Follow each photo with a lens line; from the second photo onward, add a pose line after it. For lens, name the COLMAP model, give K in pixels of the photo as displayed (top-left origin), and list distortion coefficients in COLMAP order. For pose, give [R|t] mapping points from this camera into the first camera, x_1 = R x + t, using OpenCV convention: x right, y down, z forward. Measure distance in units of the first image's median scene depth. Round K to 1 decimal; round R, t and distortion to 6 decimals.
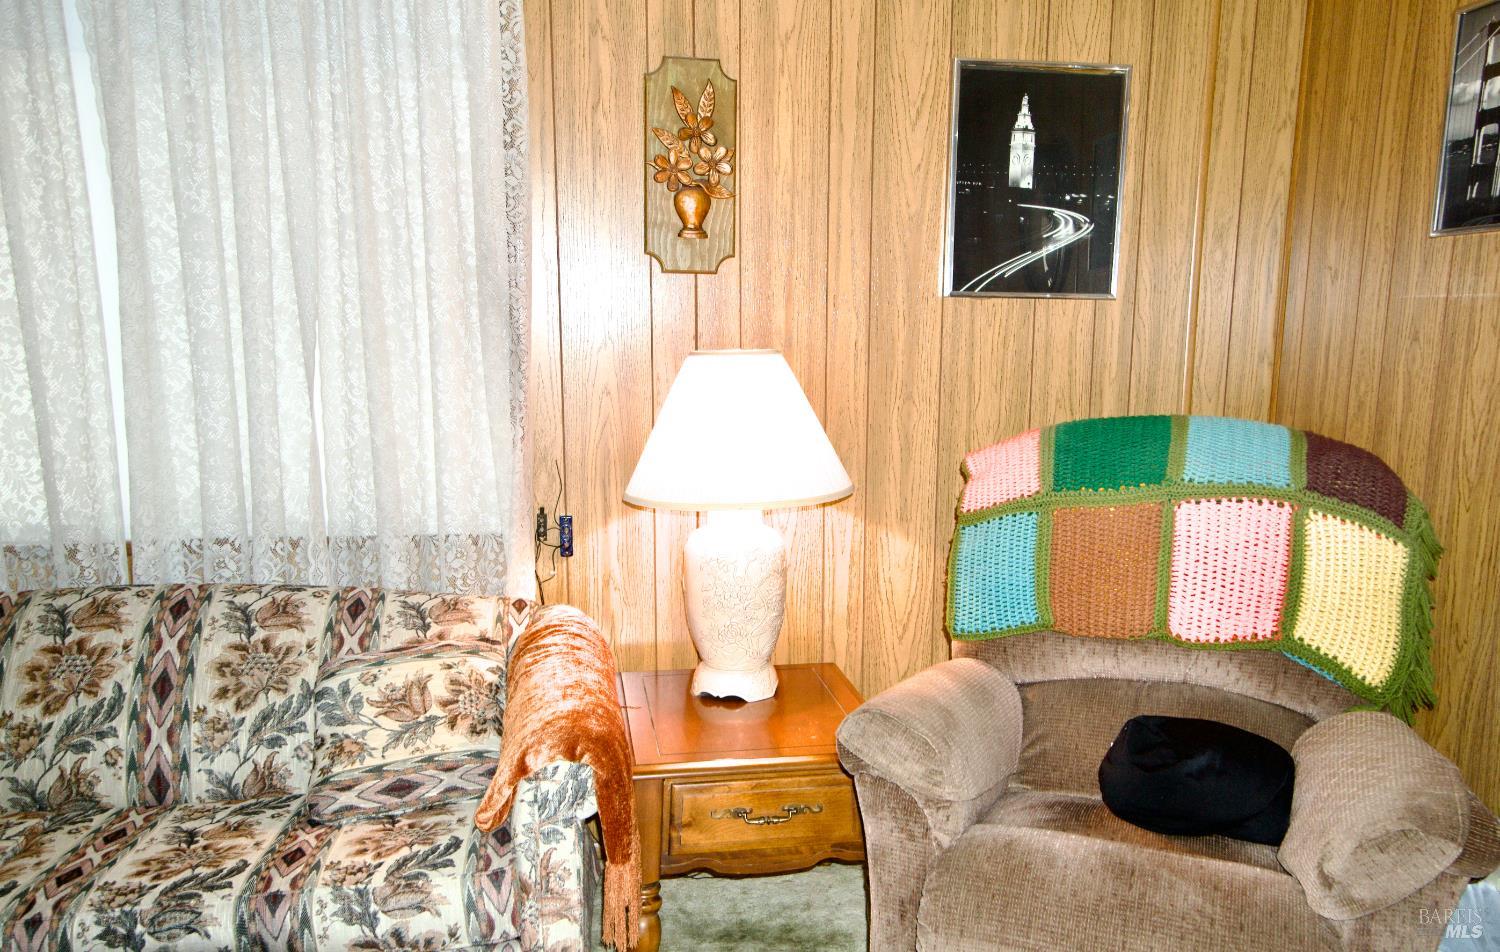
lens RADIAL K [[1175.1, 0, 766.5], [0, 1175.1, 541.2], [0, 0, 1]] dist [0.001852, 0.045414]
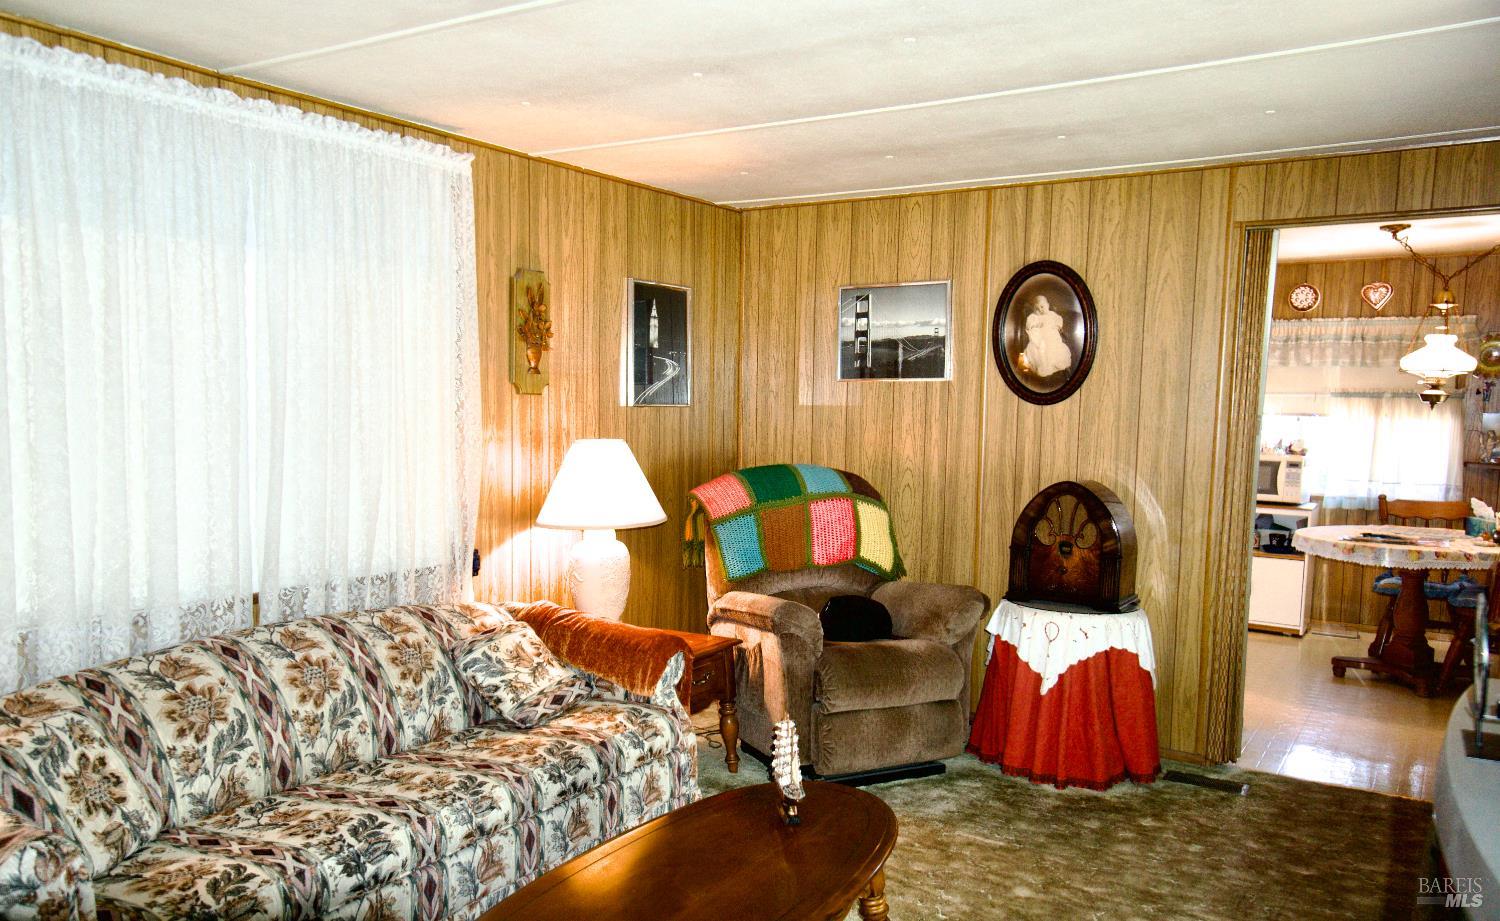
lens RADIAL K [[1126.0, 0, 676.3], [0, 1126.0, 502.8], [0, 0, 1]] dist [0.003919, 0.003576]
pose [[0.707334, -0.069301, 0.703474, -1.224928], [0.134043, 0.990276, -0.037223, 0.010379], [-0.694054, 0.120625, 0.709745, -0.289995]]
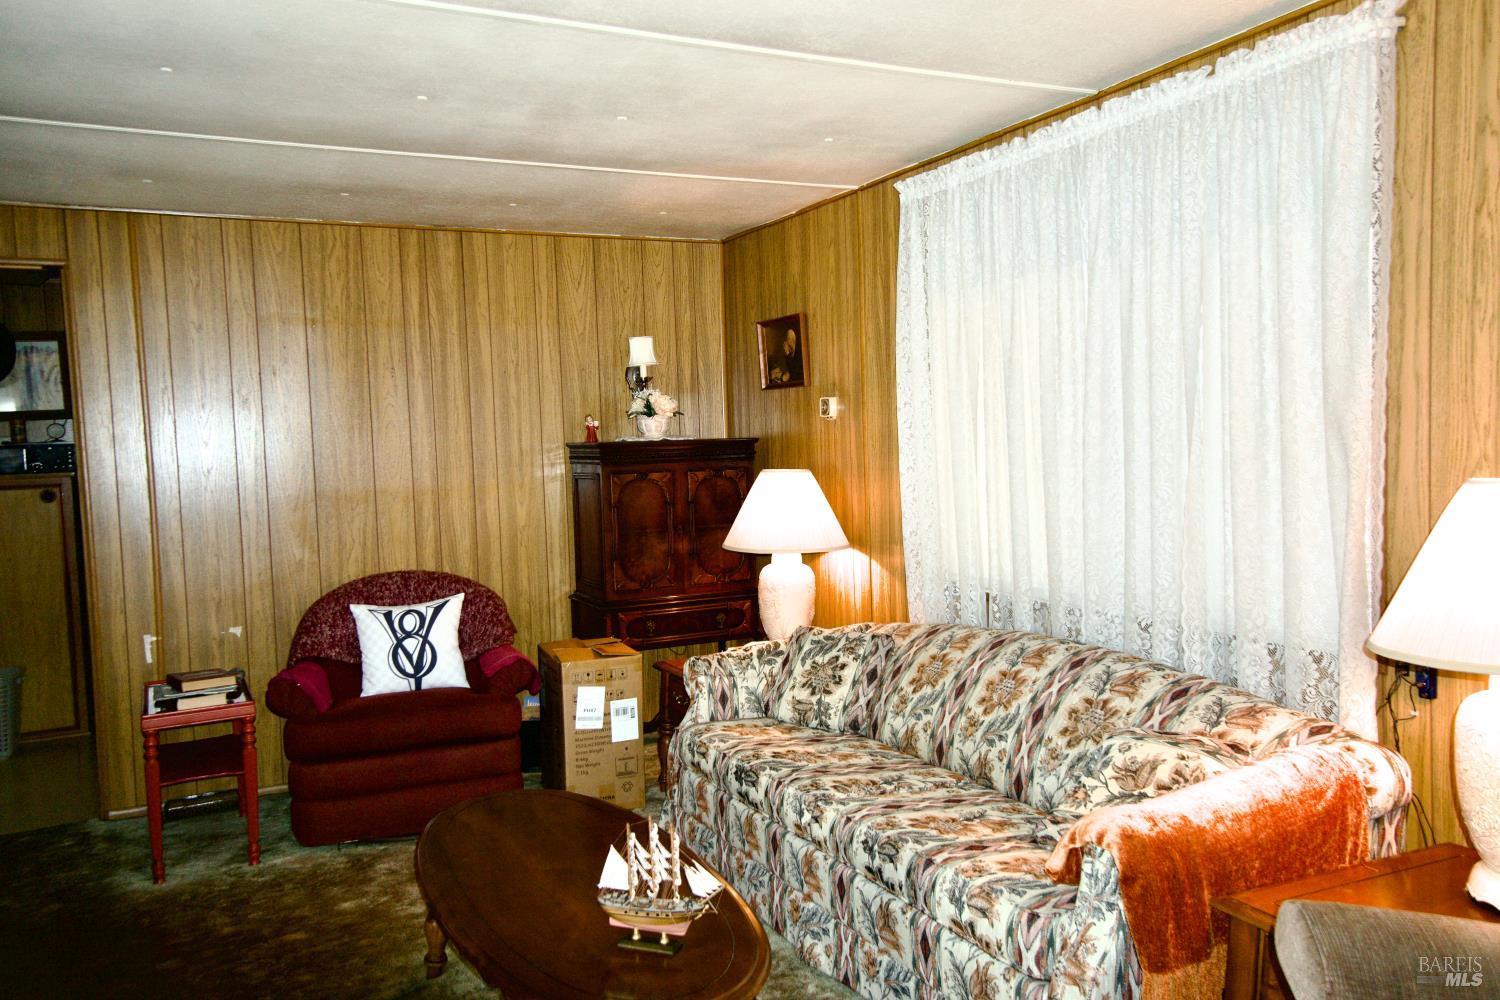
lens RADIAL K [[1104.8, 0, 750.0], [0, 1104.8, 500.0], [0, 0, 1]] dist [0.054052, -0.004733]
pose [[0.291413, 0.041836, -0.955682, 0.605065], [-0.152673, 0.988271, -0.003292, -0.066960], [0.944336, 0.146866, 0.294382, 0.277970]]
